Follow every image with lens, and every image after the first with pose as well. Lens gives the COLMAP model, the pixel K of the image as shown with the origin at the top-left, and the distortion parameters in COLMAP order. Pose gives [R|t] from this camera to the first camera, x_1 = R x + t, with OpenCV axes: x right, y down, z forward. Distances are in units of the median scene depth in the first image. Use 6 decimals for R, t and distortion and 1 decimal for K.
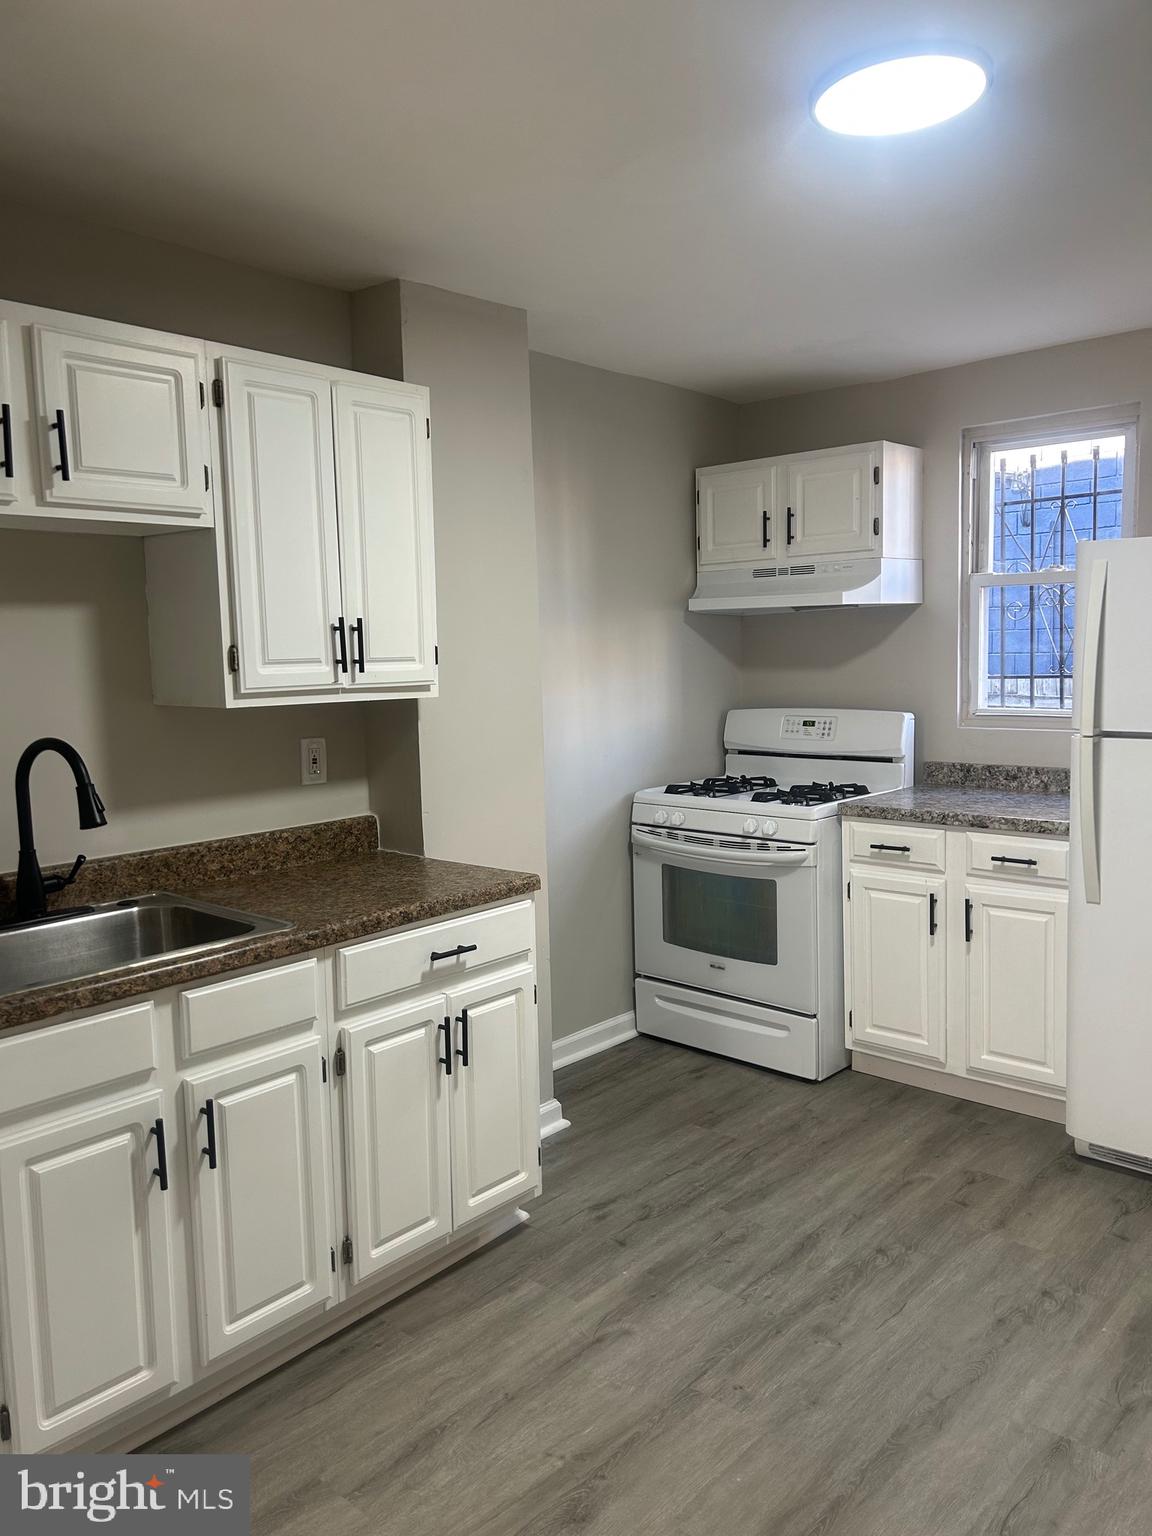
lens RADIAL K [[1147.4, 0, 577.3], [0, 1147.4, 747.4], [0, 0, 1]] dist [0.059676, -0.061318]
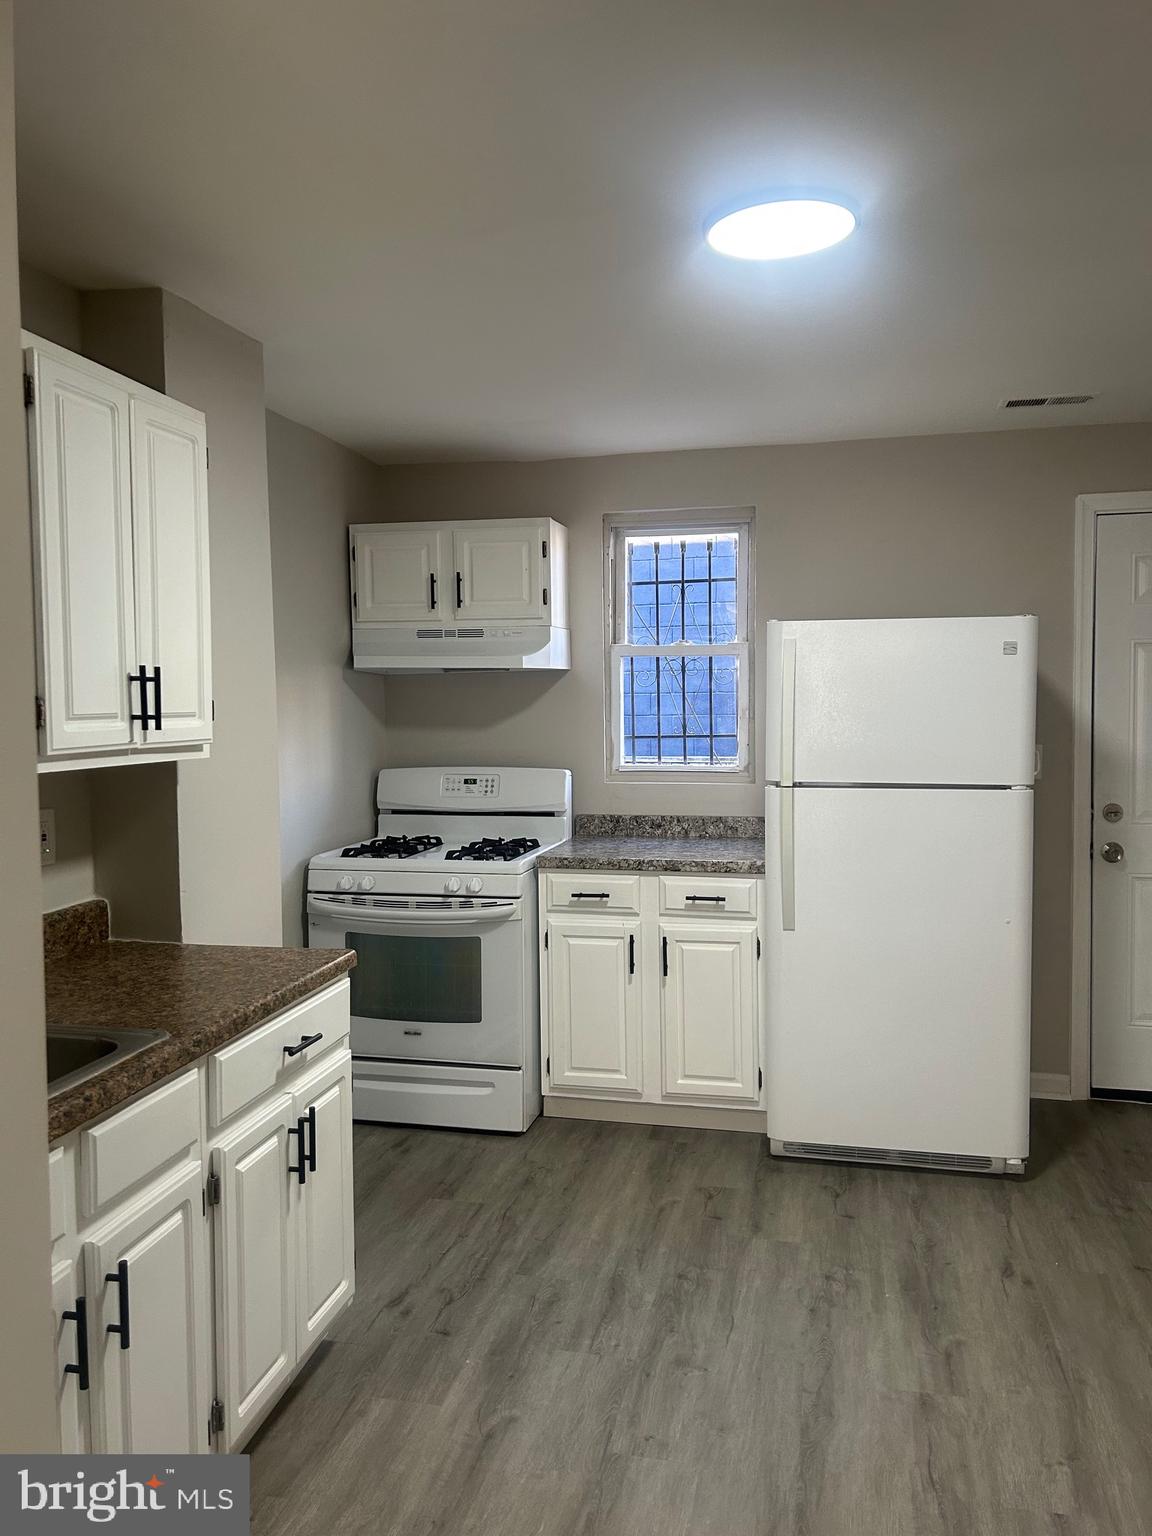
lens RADIAL K [[1147.4, 0, 578.3], [0, 1147.4, 742.7], [0, 0, 1]] dist [0.059676, -0.061318]
pose [[0.871919, -0.003350, 0.489639, -0.301371], [0.031299, 0.998313, -0.048906, -0.003350], [-0.488649, 0.057968, 0.870552, 0.085412]]
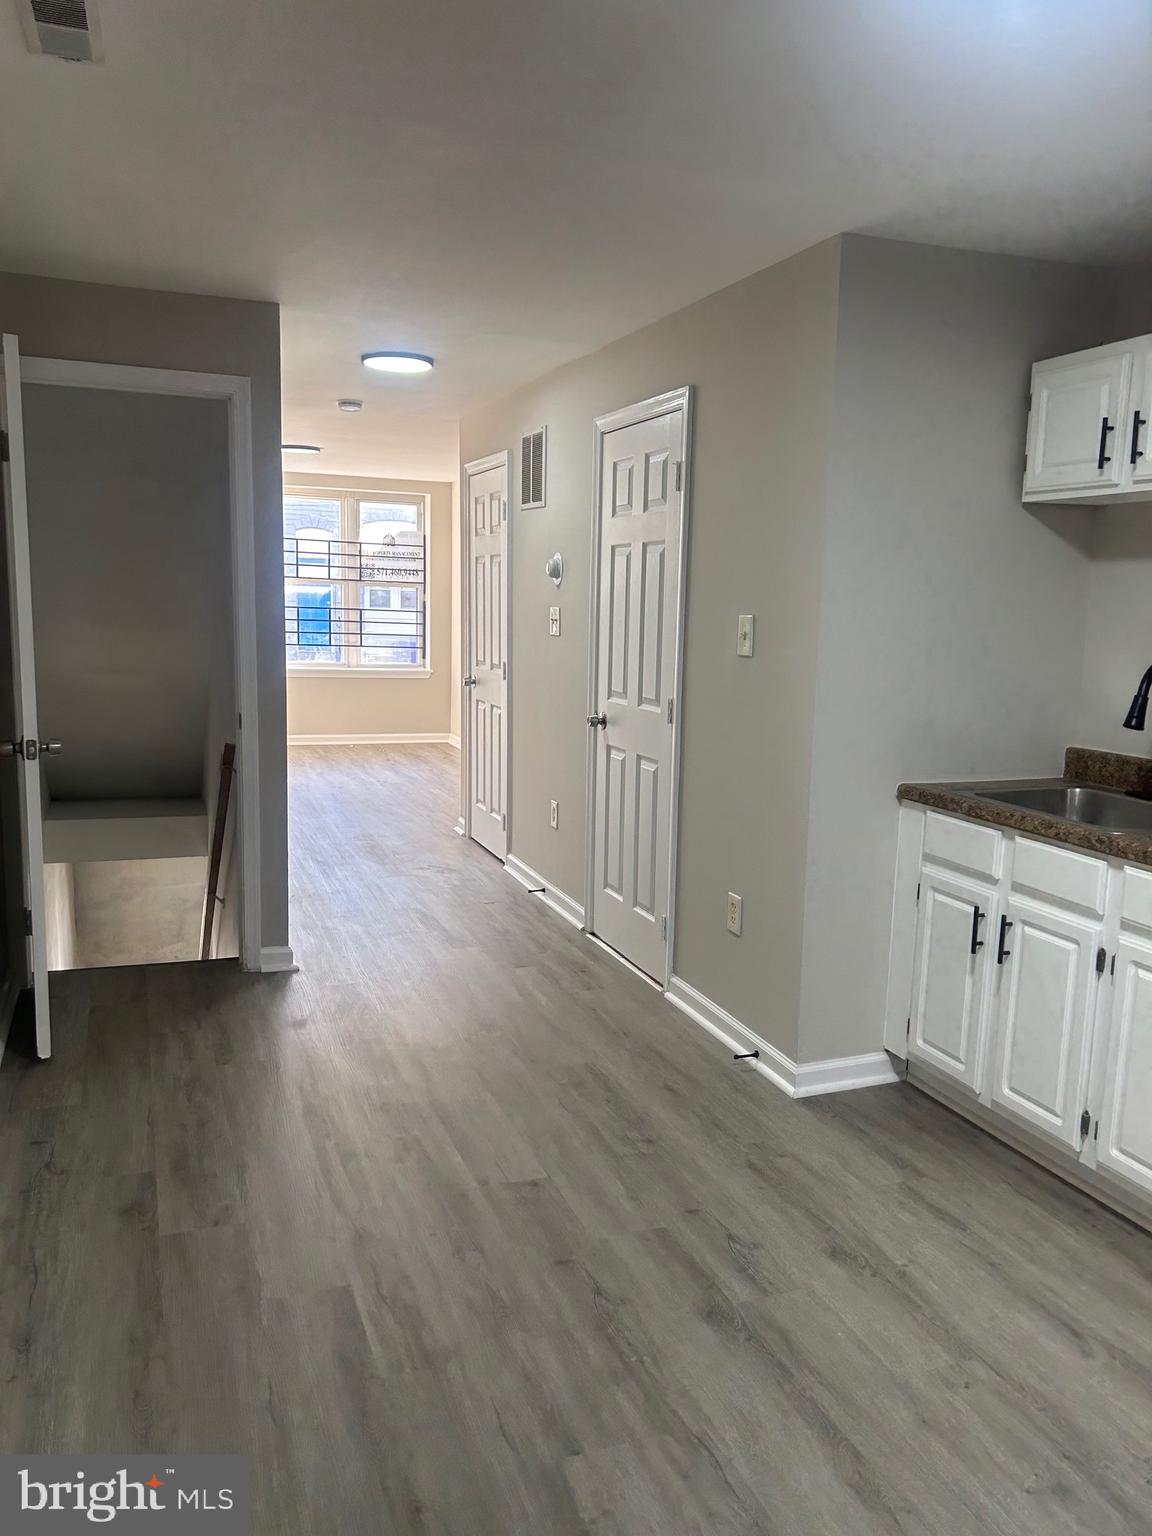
lens RADIAL K [[1147.4, 0, 572.7], [0, 1147.4, 761.0], [0, 0, 1]] dist [0.059676, -0.061318]
pose [[-0.451039, 0.142722, -0.881019, 0.768879], [-0.093840, 0.974076, 0.205838, -0.078030], [0.887557, 0.175516, -0.425953, 0.760112]]
